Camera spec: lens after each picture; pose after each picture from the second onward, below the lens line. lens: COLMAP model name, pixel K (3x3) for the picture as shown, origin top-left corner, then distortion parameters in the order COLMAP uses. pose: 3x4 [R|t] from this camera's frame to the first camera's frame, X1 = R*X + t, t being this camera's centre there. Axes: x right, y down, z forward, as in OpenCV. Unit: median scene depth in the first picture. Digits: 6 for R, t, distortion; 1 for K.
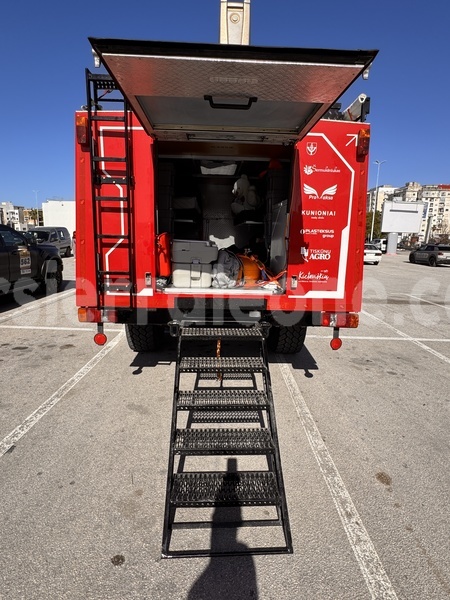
lens RADIAL K [[337.8, 0, 223.2], [0, 337.8, 294.4], [0, 0, 1]] dist [-0.003529, 0.000136]
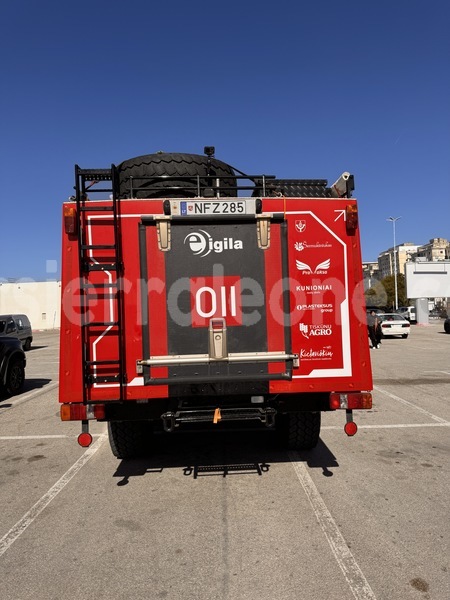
lens RADIAL K [[418.7, 0, 221.7], [0, 418.7, 299.0], [0, 0, 1]] dist [0.050687, -0.063608]
pose [[0.998298, -0.056759, 0.013367, -0.000849], [0.058293, 0.977186, -0.204227, 0.019674], [-0.001470, 0.204659, 0.978832, -0.162534]]
